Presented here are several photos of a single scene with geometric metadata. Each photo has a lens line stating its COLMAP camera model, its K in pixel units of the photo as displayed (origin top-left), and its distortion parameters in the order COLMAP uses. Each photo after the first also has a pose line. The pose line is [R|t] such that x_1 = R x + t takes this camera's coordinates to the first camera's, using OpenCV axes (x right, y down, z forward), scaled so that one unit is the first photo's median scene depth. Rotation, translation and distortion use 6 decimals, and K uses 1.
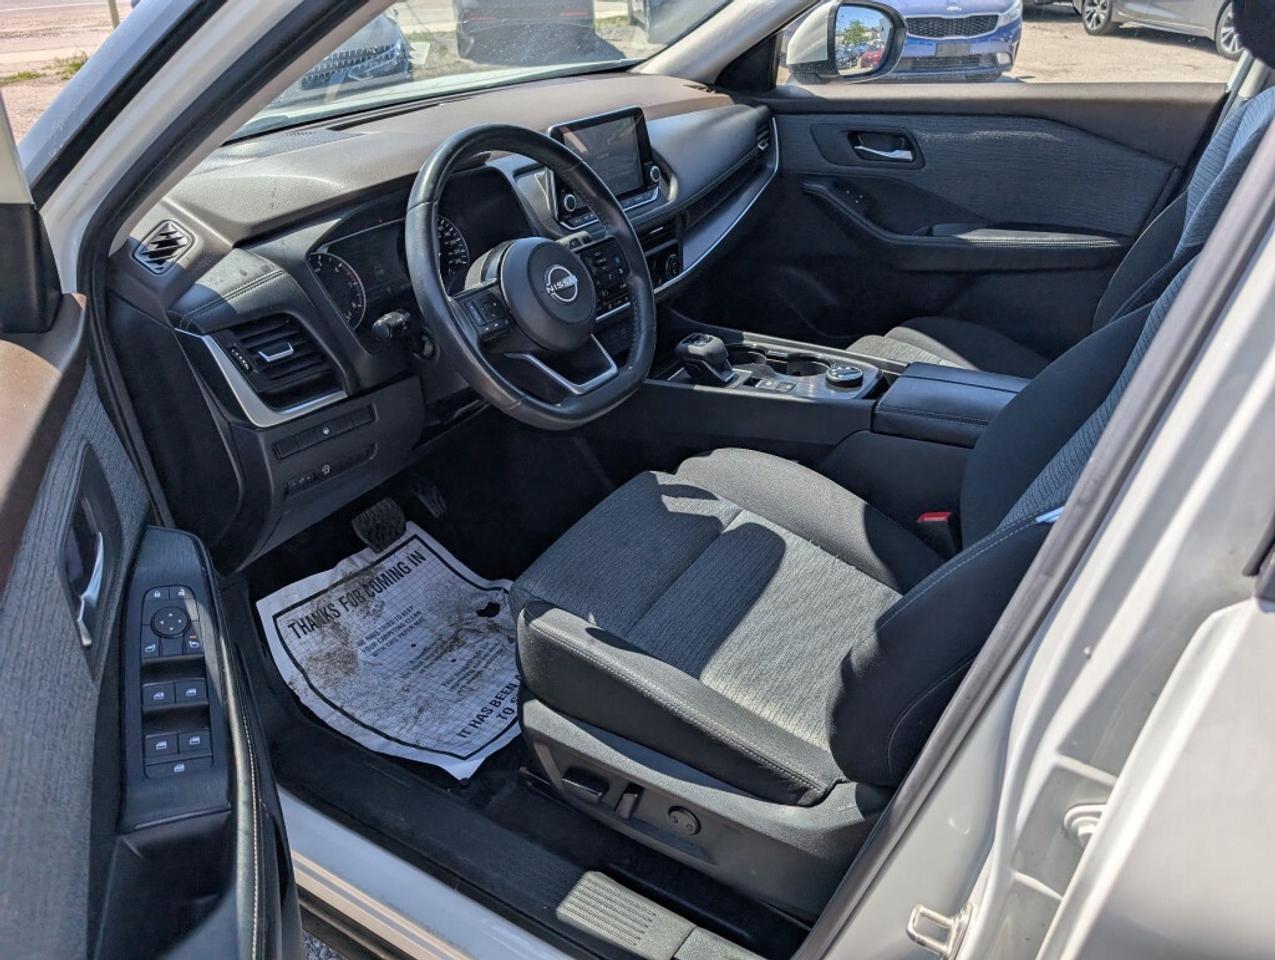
lens RADIAL K [[920.0, 0, 637.5], [0, 920.0, 480.0], [0, 0, 1]] dist [0.010638, -0.001717]
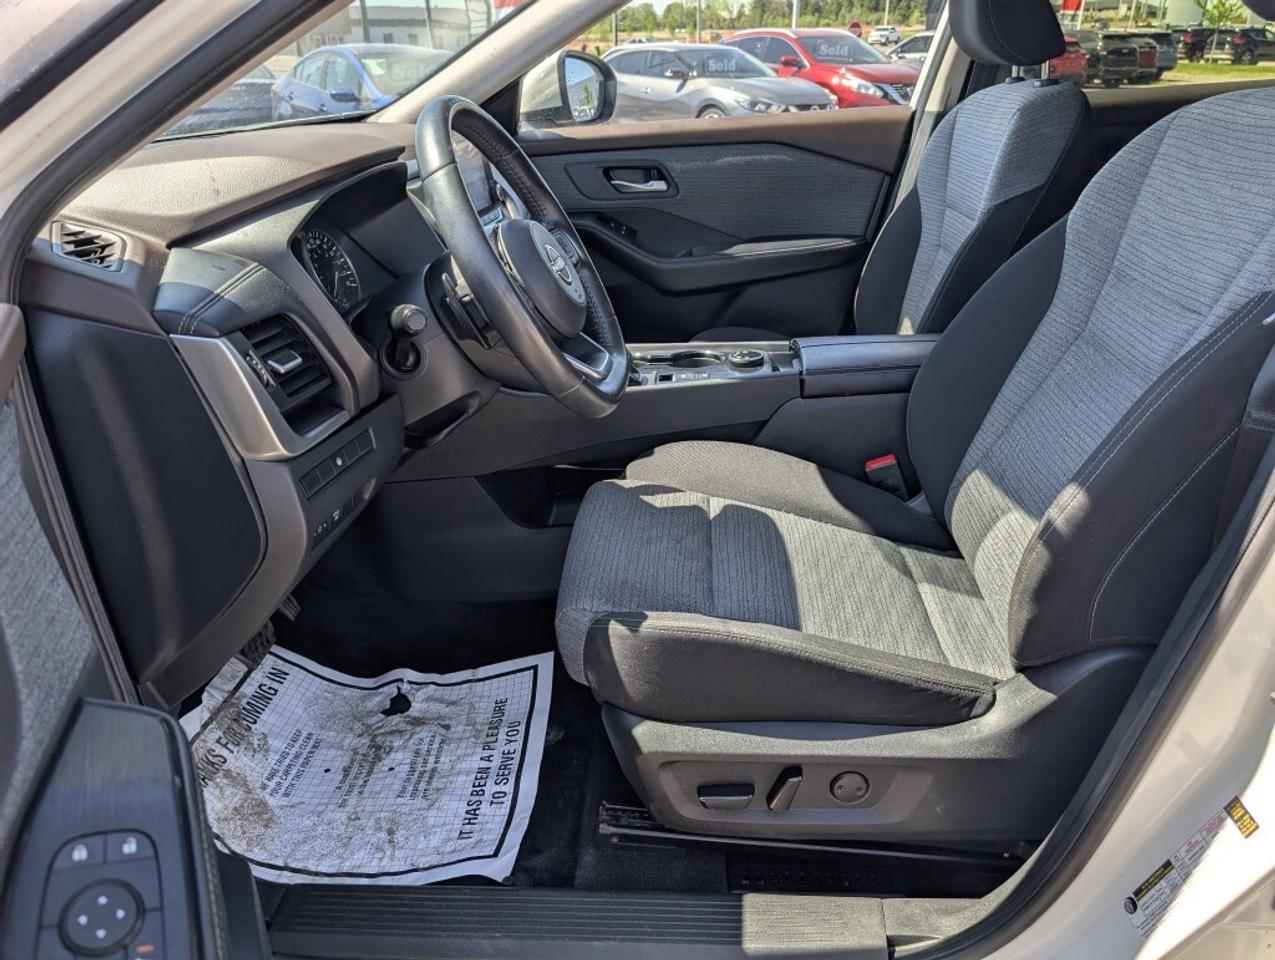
lens RADIAL K [[922.9, 0, 634.1], [0, 922.9, 477.7], [0, 0, 1]] dist [-0.000759, -0.008849]
pose [[0.880755, -0.182619, 0.436945, -0.335421], [0.234646, 0.969721, -0.067688, 0.052873], [-0.411354, 0.162144, 0.896938, 0.136477]]
